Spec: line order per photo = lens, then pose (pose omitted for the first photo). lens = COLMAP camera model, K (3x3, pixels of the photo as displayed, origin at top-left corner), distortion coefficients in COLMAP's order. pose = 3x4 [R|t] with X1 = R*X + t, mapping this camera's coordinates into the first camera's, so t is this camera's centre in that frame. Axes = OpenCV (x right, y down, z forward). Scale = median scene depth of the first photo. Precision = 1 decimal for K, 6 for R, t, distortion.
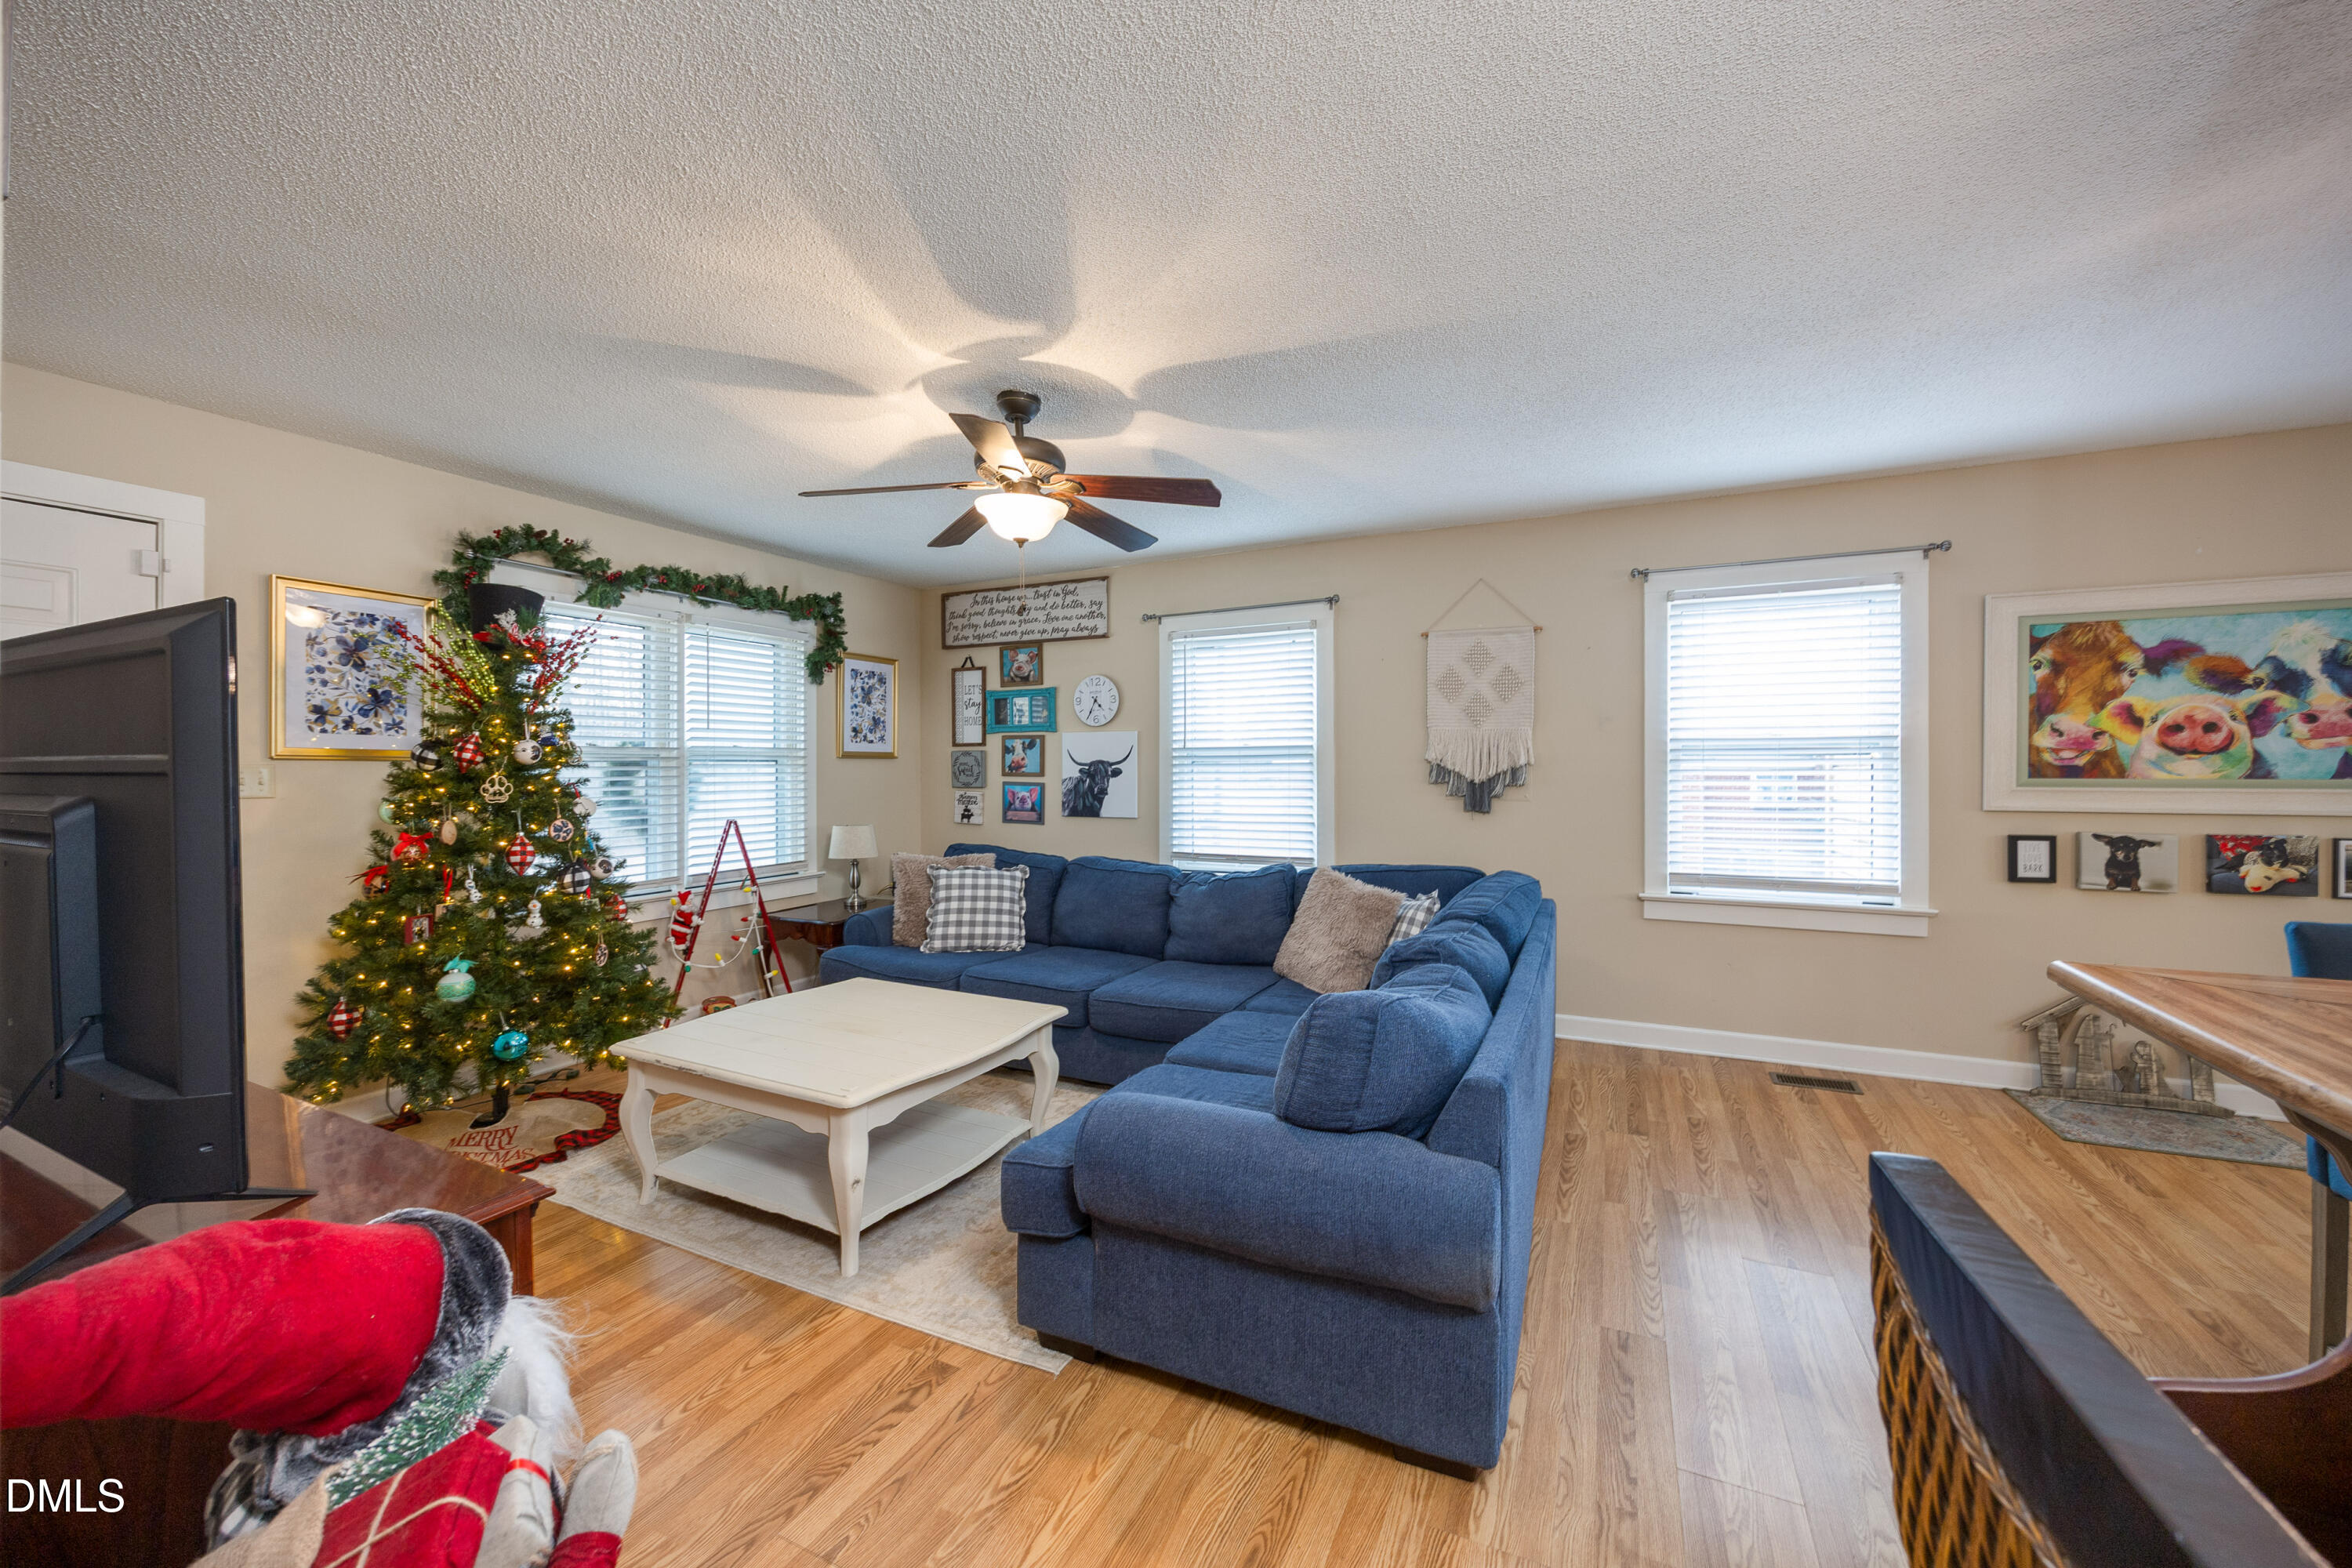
lens RADIAL K [[914.2, 0, 1218.7], [0, 914.2, 775.8], [0, 0, 1]] dist [-0.003435, 0.000049]
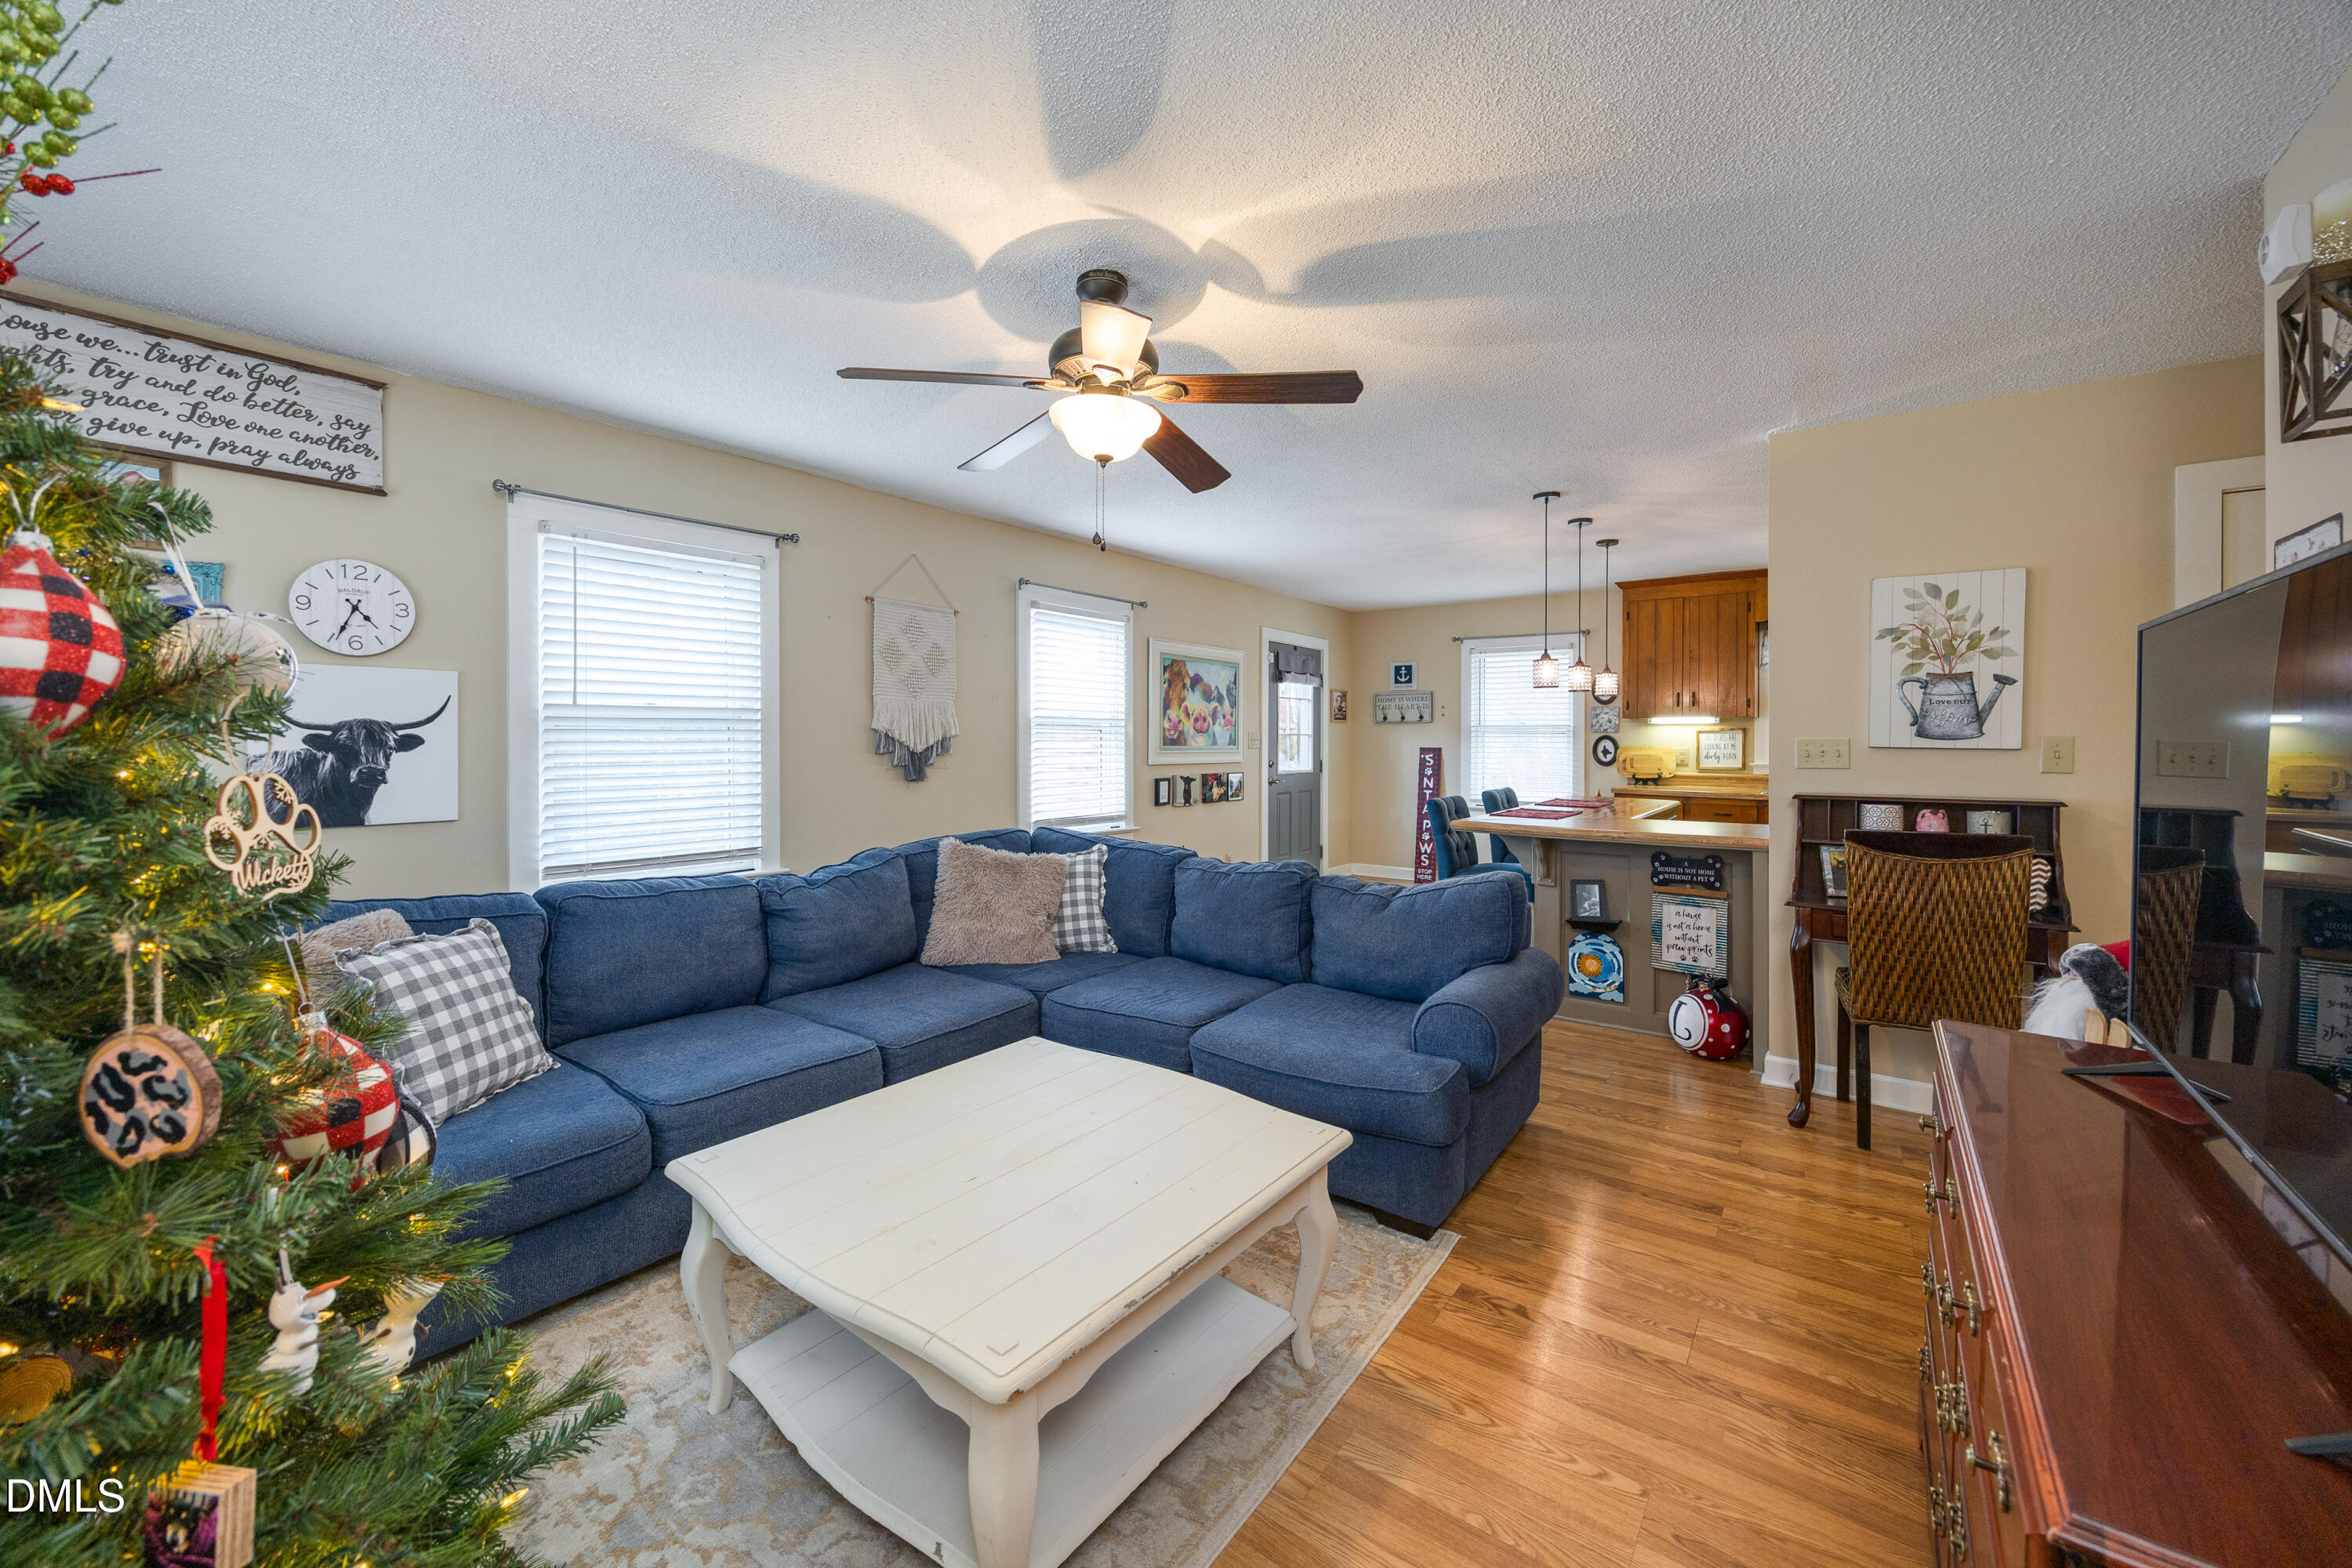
lens RADIAL K [[914.2, 0, 1145.6], [0, 914.2, 744.4], [0, 0, 1]] dist [-0.003435, 0.000049]
pose [[0.213132, -0.002972, 0.977019, -0.688258], [0.003380, 0.999992, 0.002304, -0.003153], [-0.977018, 0.002812, 0.213140, 0.542614]]
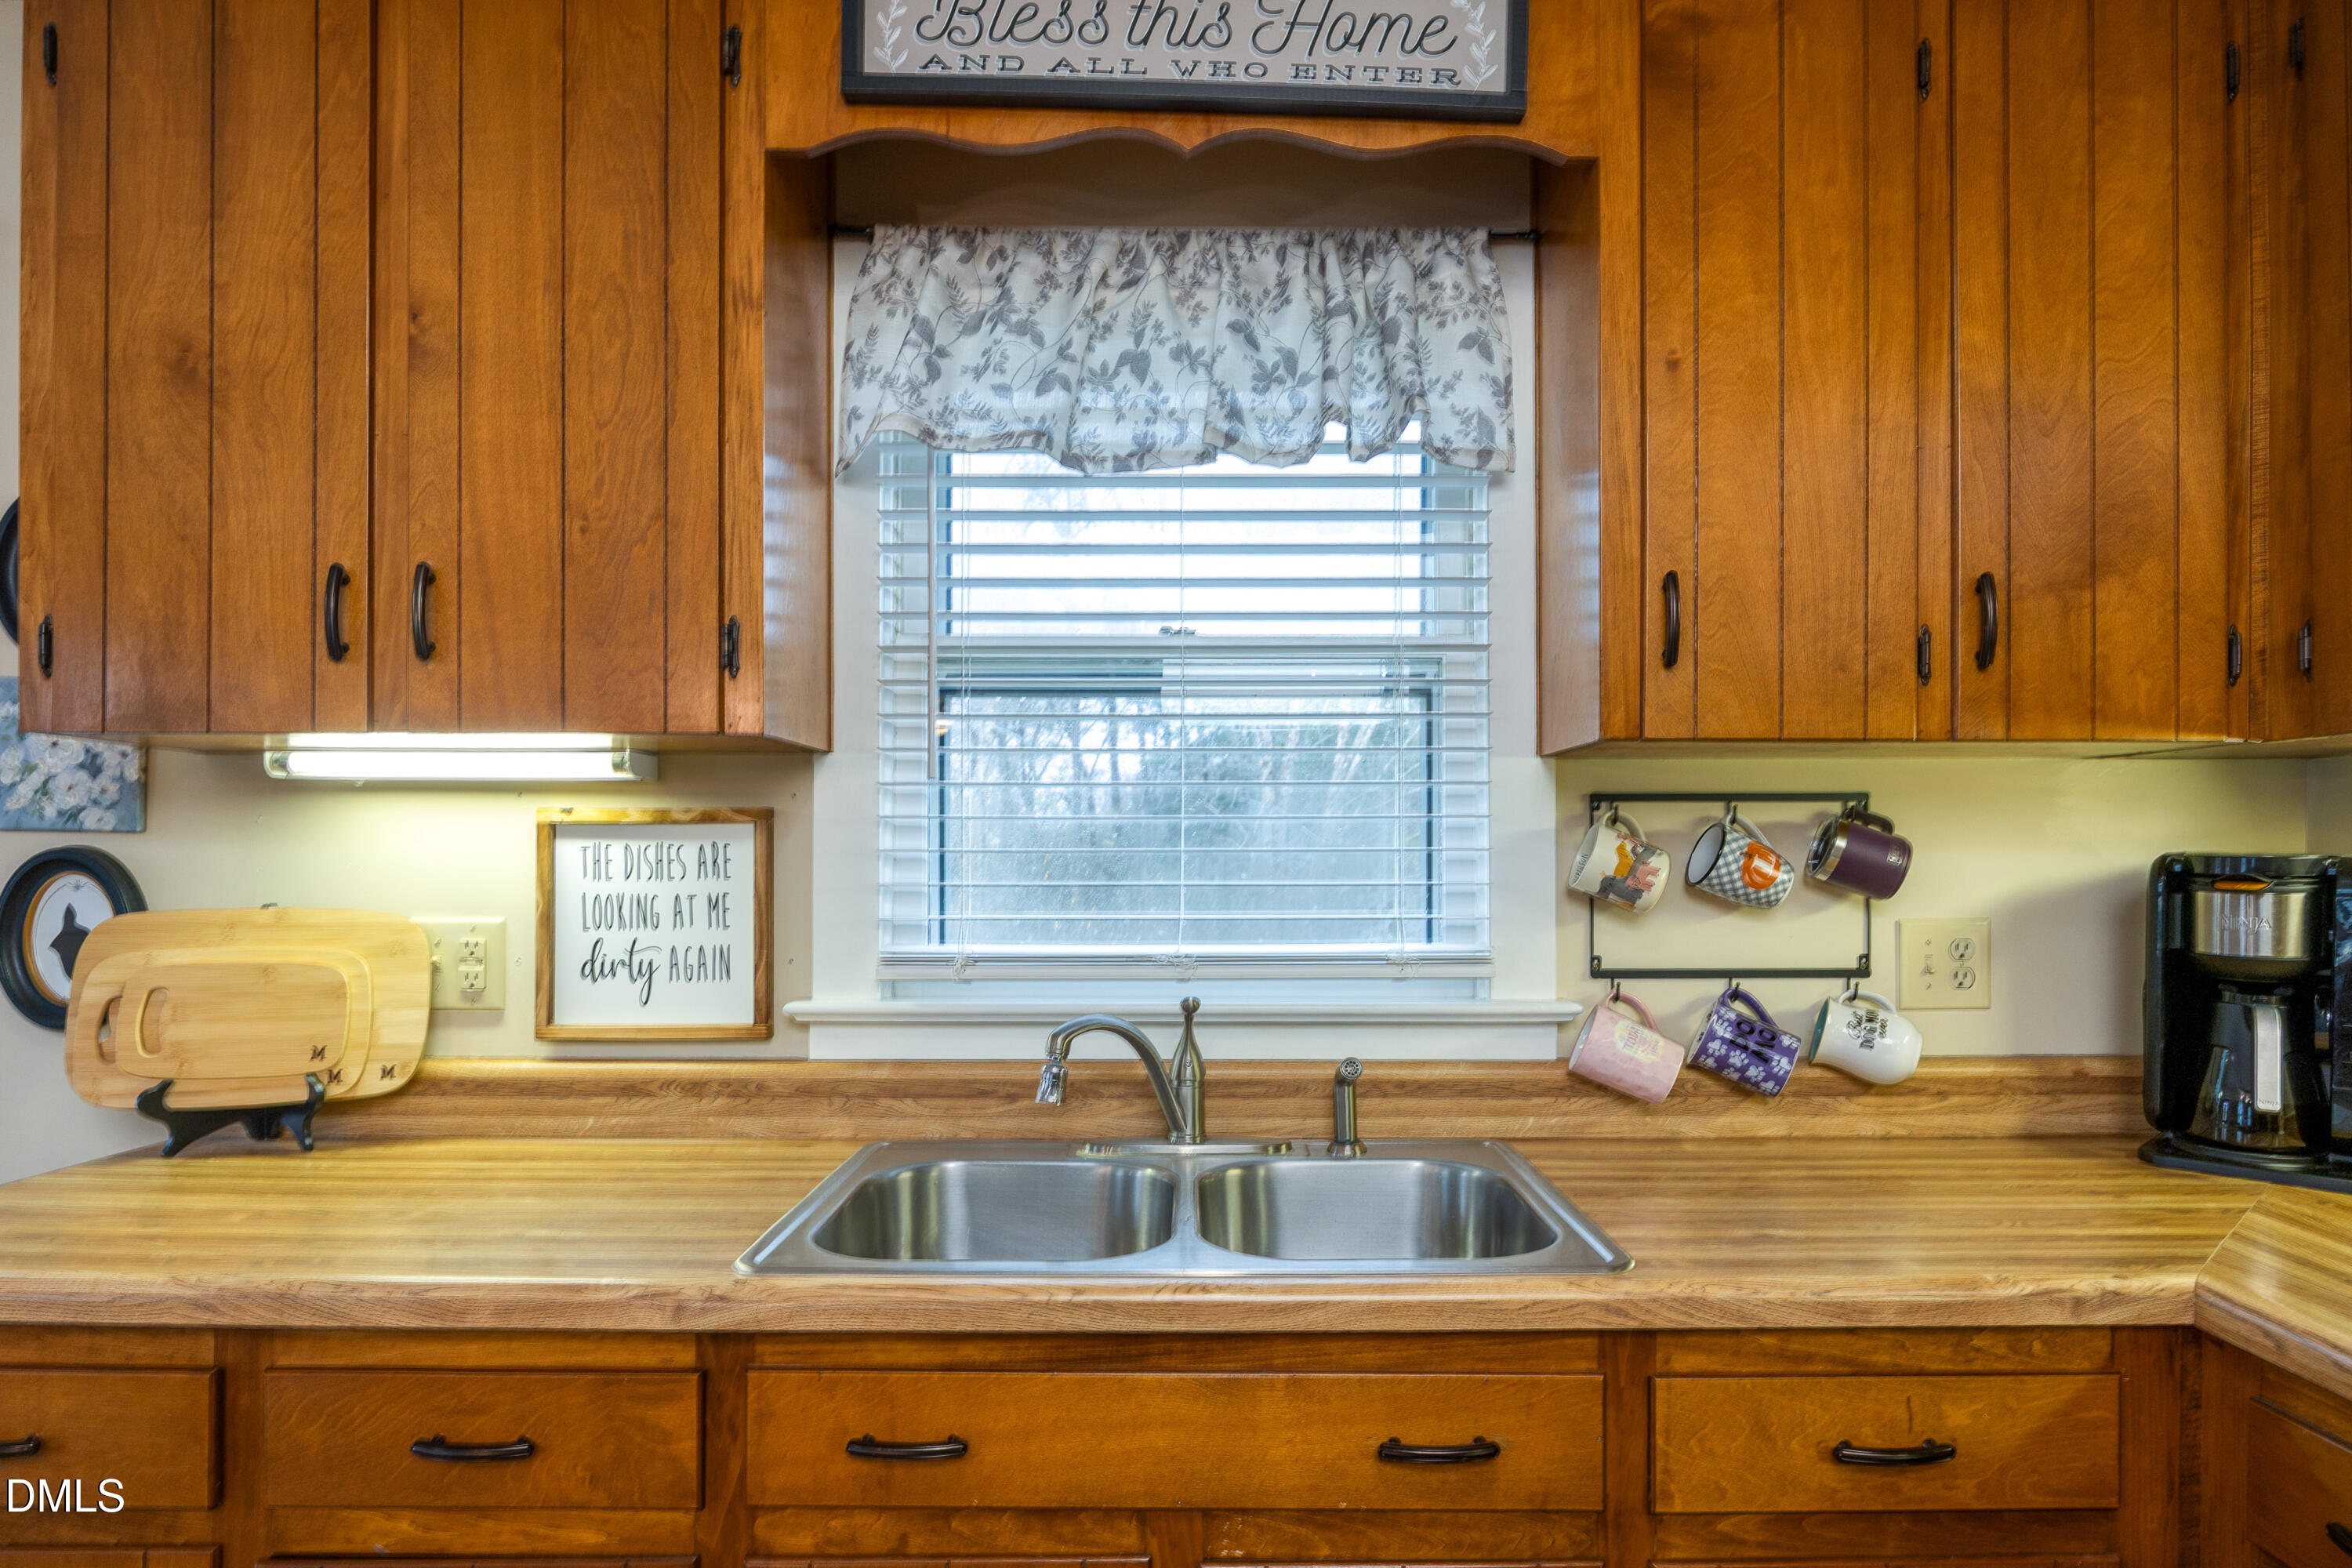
lens RADIAL K [[1333.5, 0, 1183.6], [0, 1333.5, 792.0], [0, 0, 1]] dist [-0.013164, -0.000742]
pose [[-0.449059, 0.009584, 0.893451, 0.647939], [0.006235, 0.999952, -0.007593, -0.024856], [-0.893480, 0.002161, -0.449097, -0.065068]]
